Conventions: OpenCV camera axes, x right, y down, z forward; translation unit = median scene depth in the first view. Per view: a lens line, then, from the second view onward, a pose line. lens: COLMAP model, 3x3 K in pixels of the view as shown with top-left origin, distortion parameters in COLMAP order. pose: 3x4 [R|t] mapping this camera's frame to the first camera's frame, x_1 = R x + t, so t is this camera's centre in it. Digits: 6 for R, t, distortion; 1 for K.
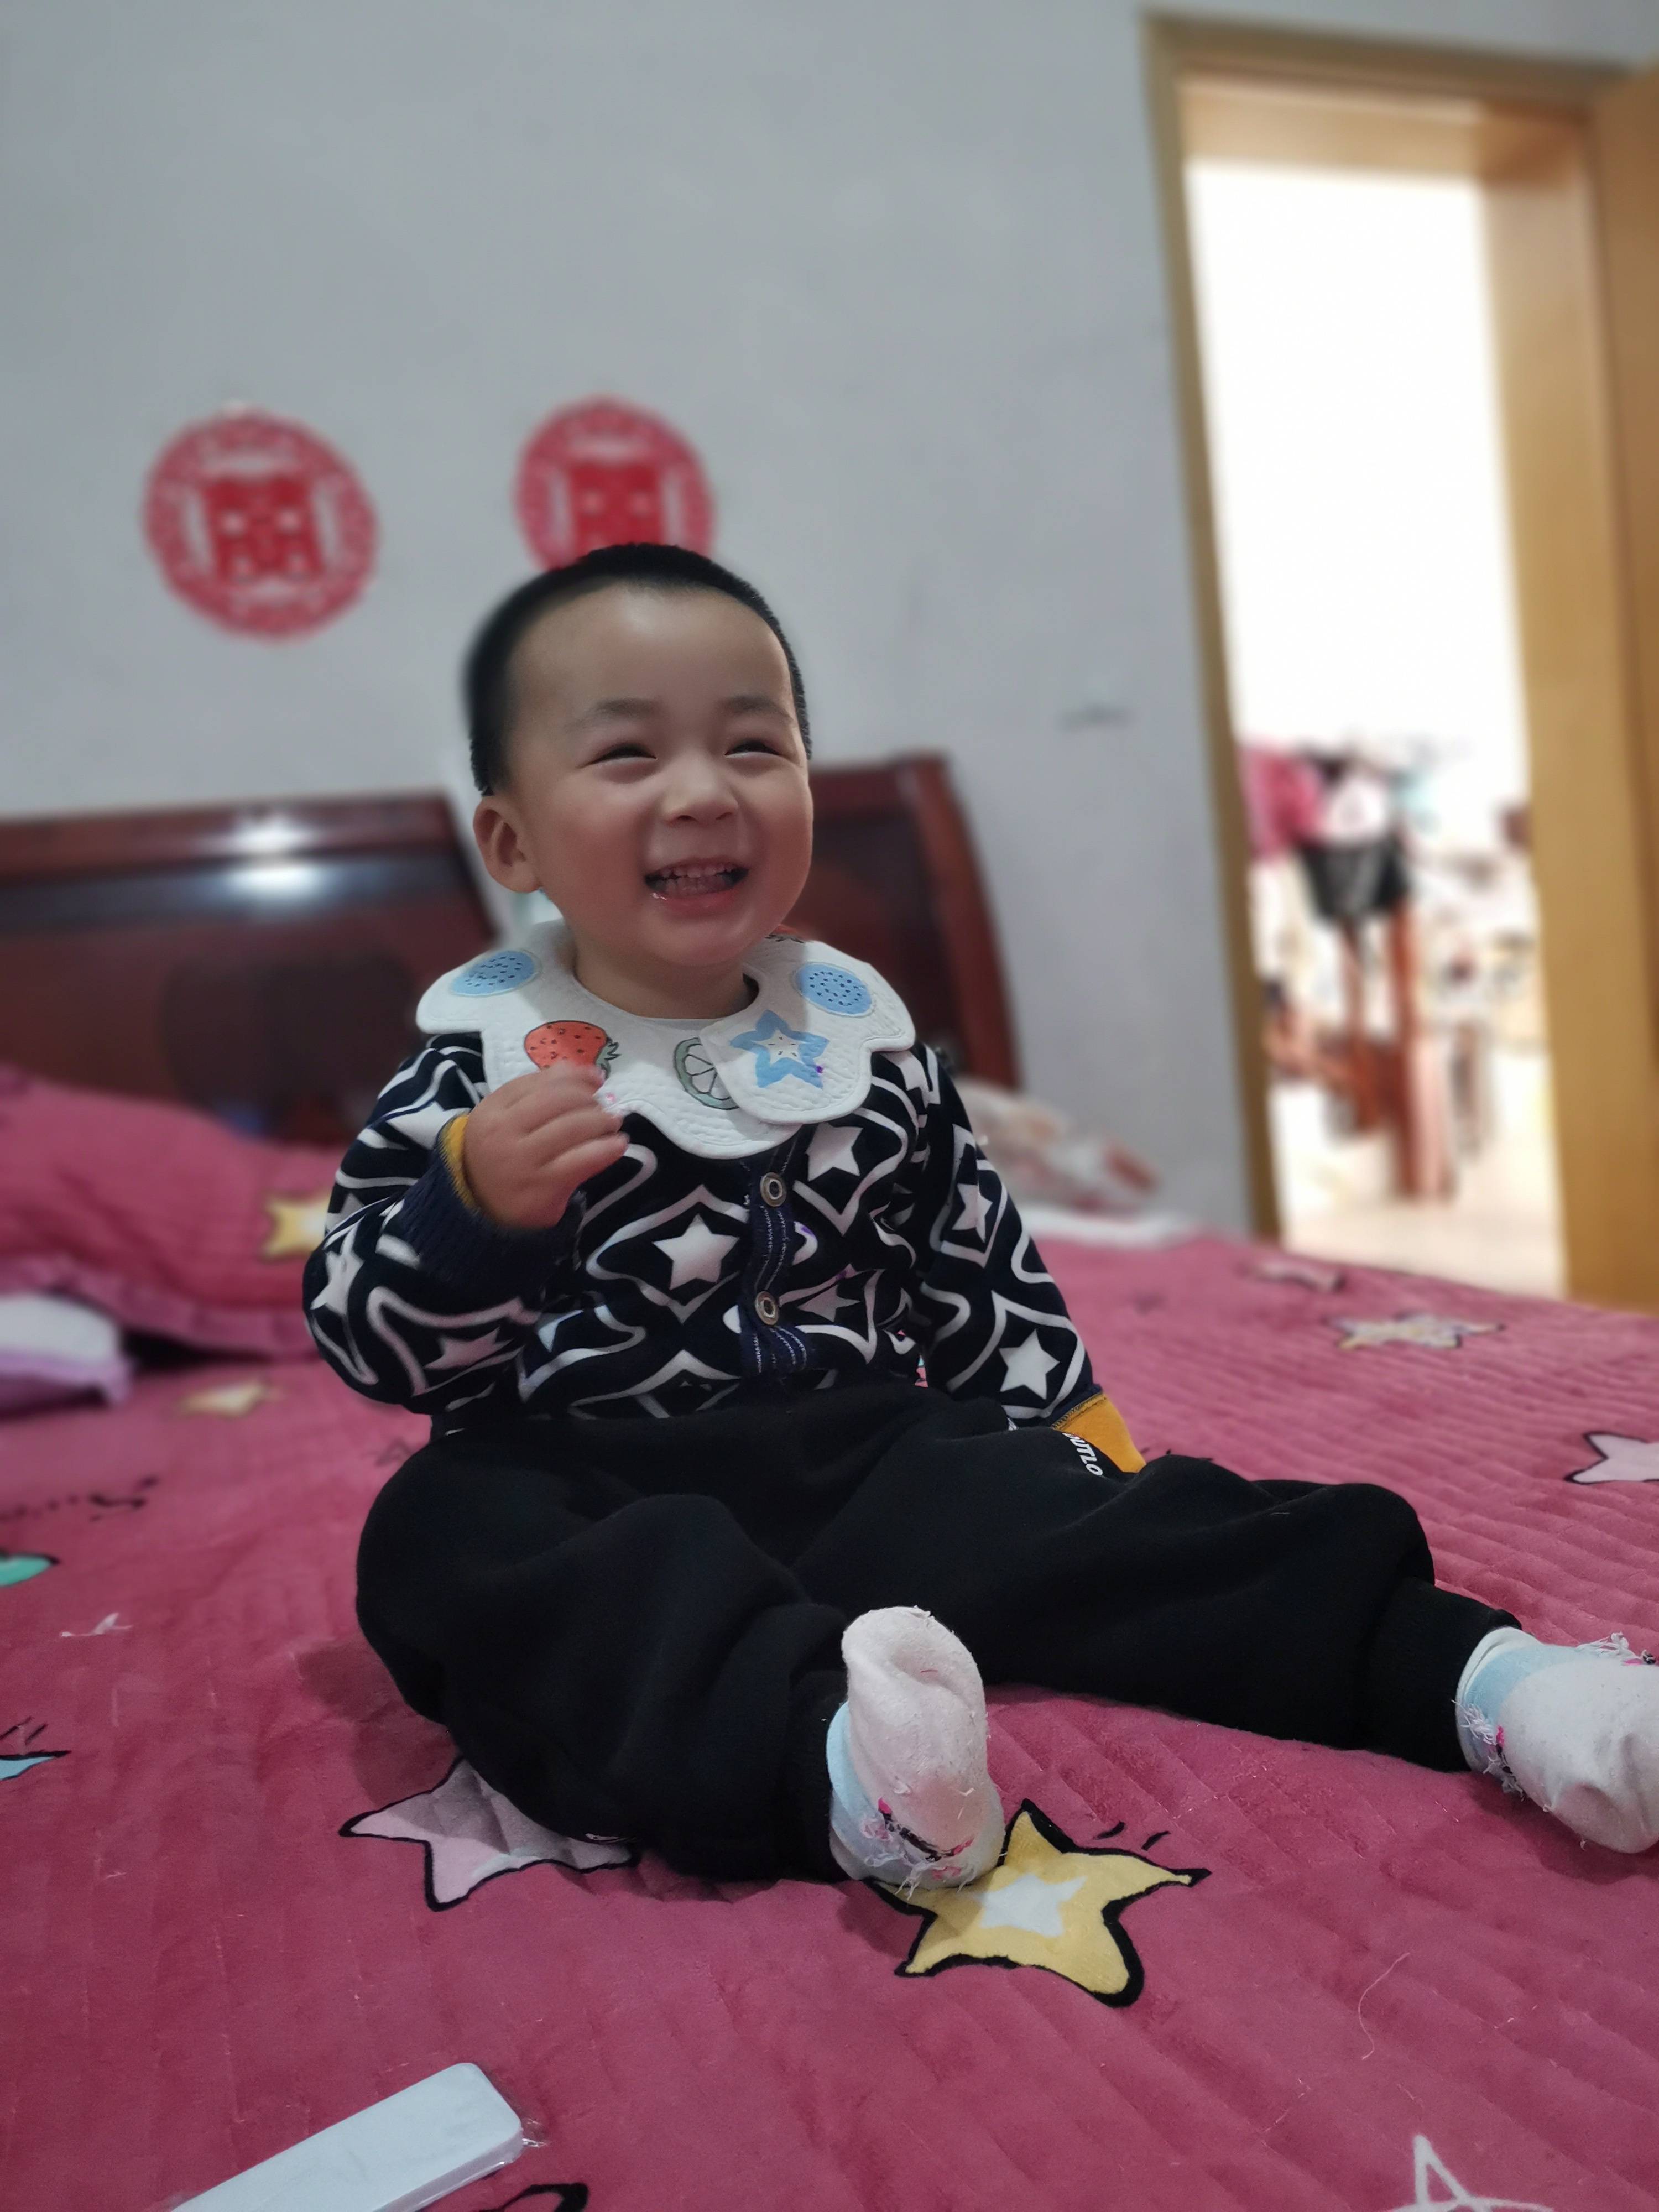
lens RADIAL K [[1727.3, 0, 813.4], [0, 1727.3, 1088.7], [0, 0, 1]] dist [0.008129, -0.017658]
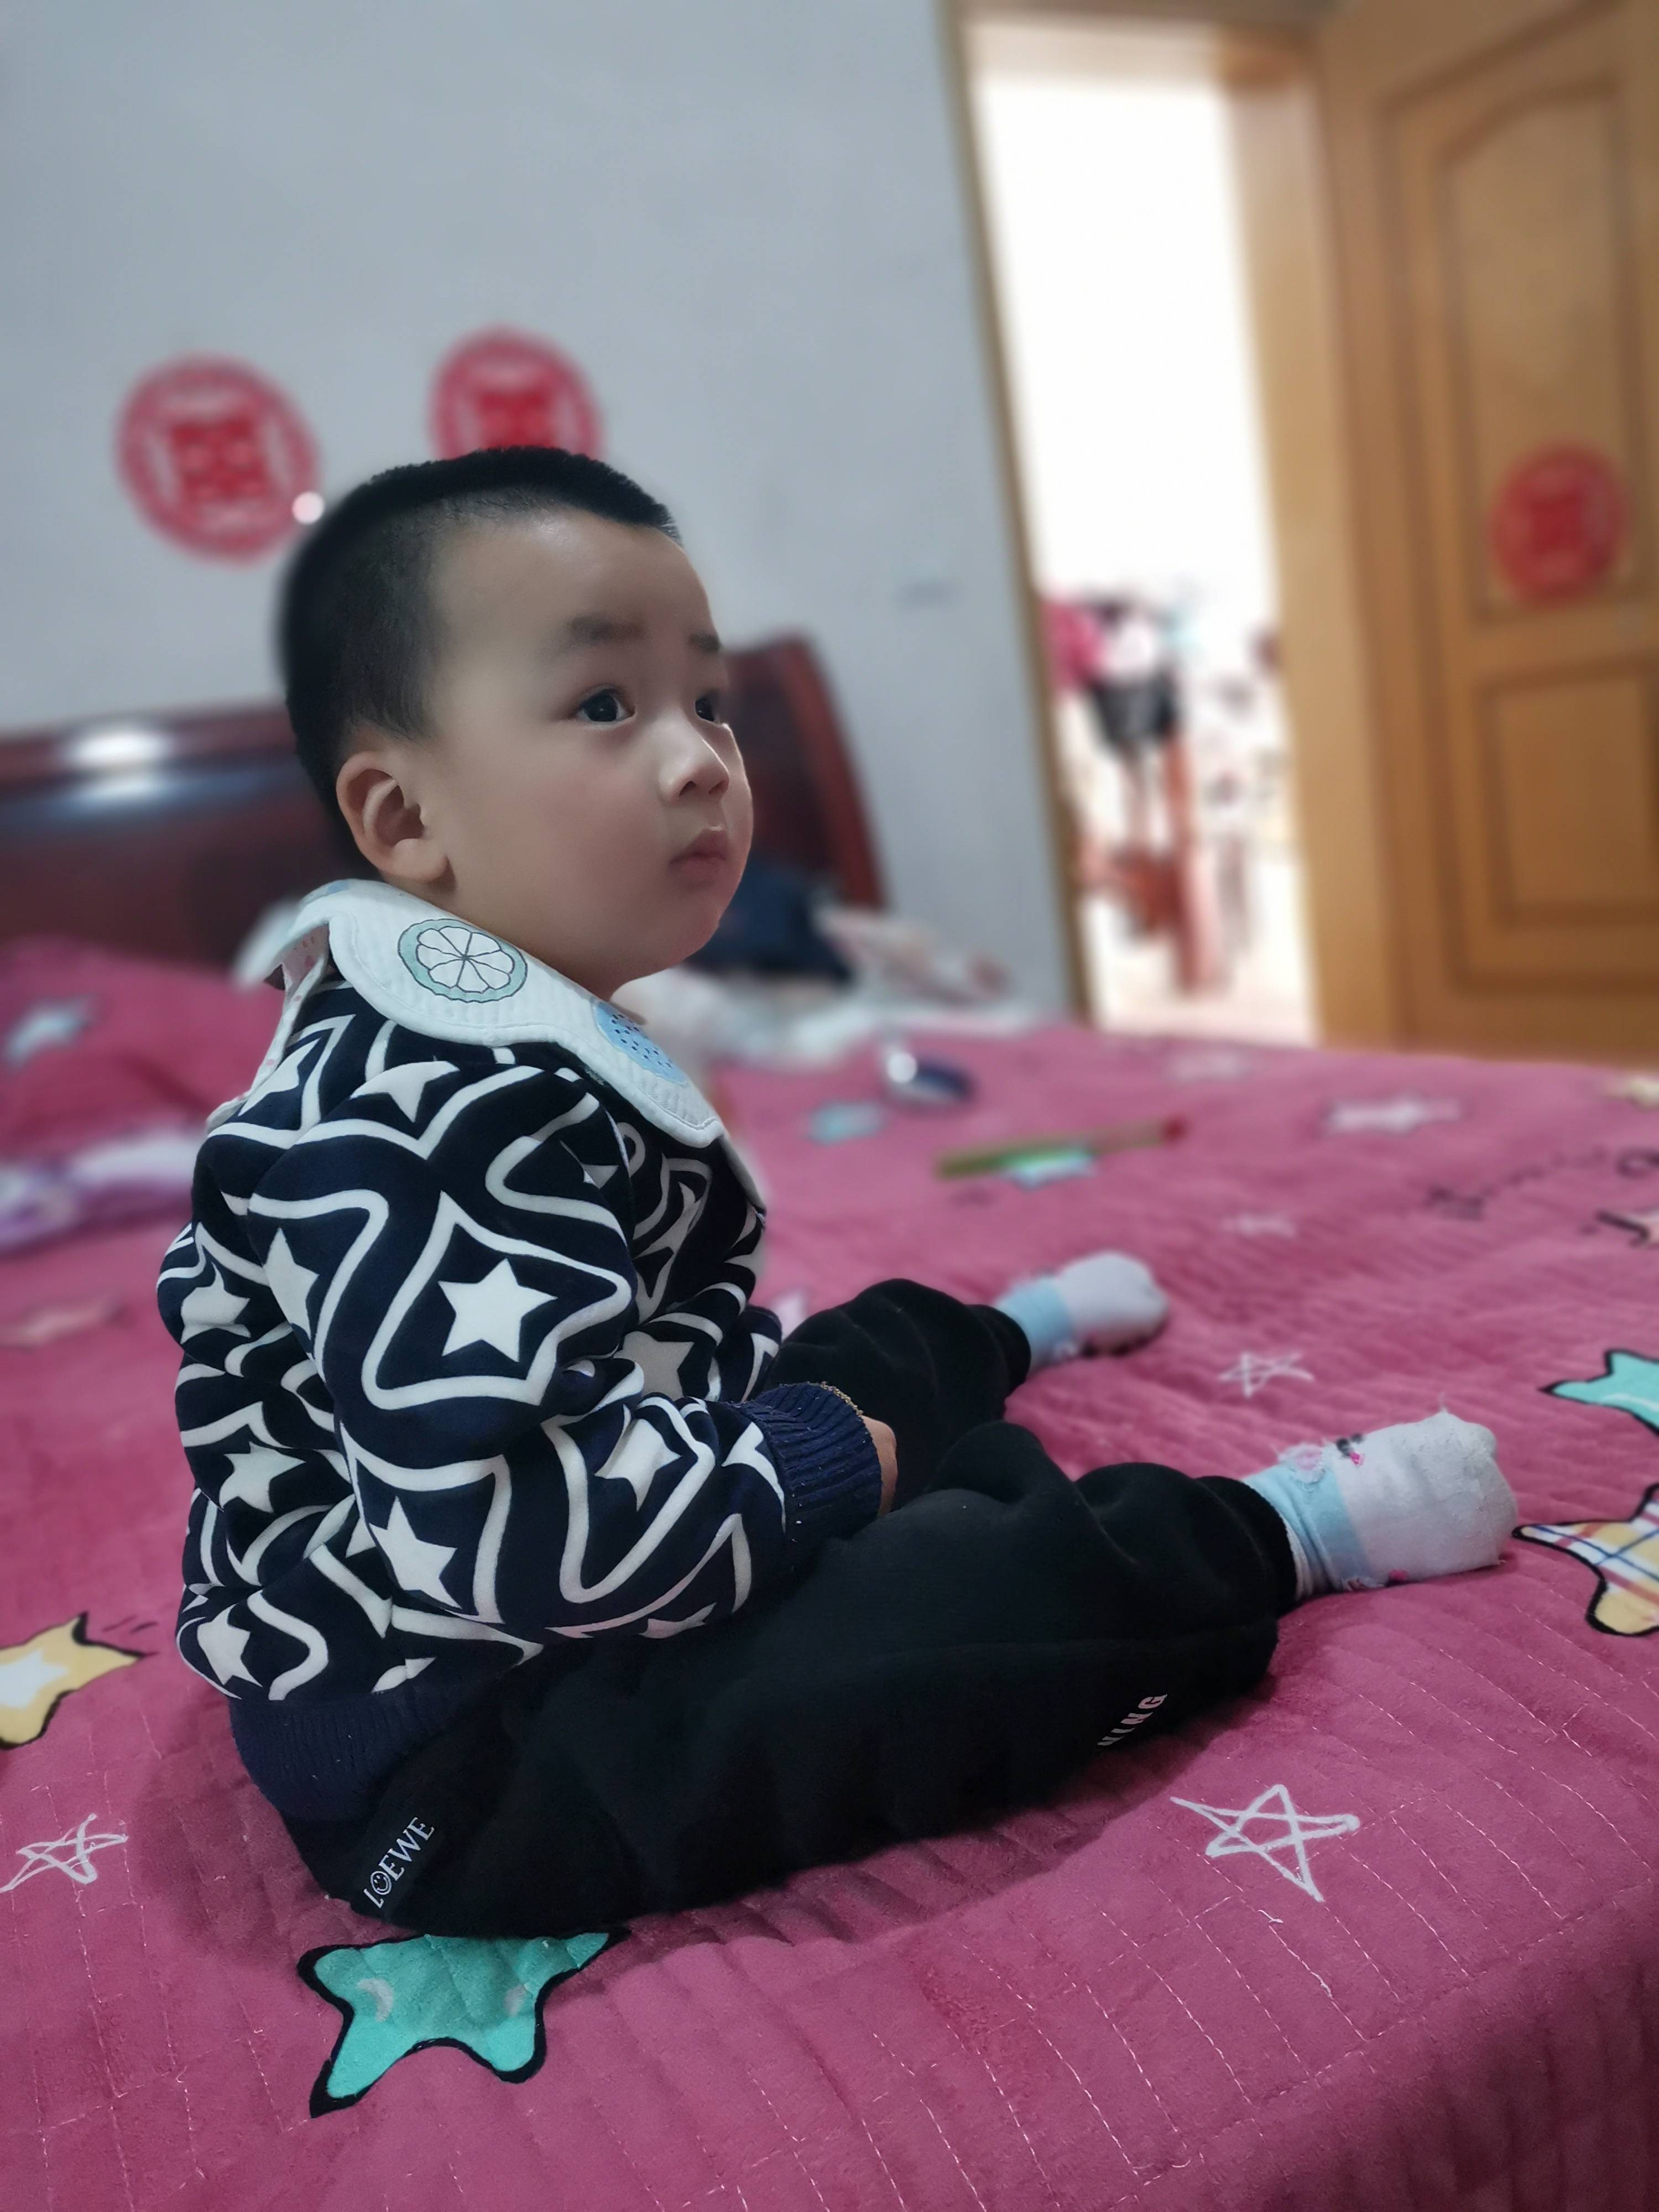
lens RADIAL K [[1727.3, 0, 838.3], [0, 1727.3, 1087.4], [0, 0, 1]] dist [0.008129, -0.017658]
pose [[0.988541, -0.072014, 0.132668, -0.087270], [0.059051, 0.993315, 0.099188, -0.000515], [-0.138924, -0.090218, 0.986185, -0.212738]]
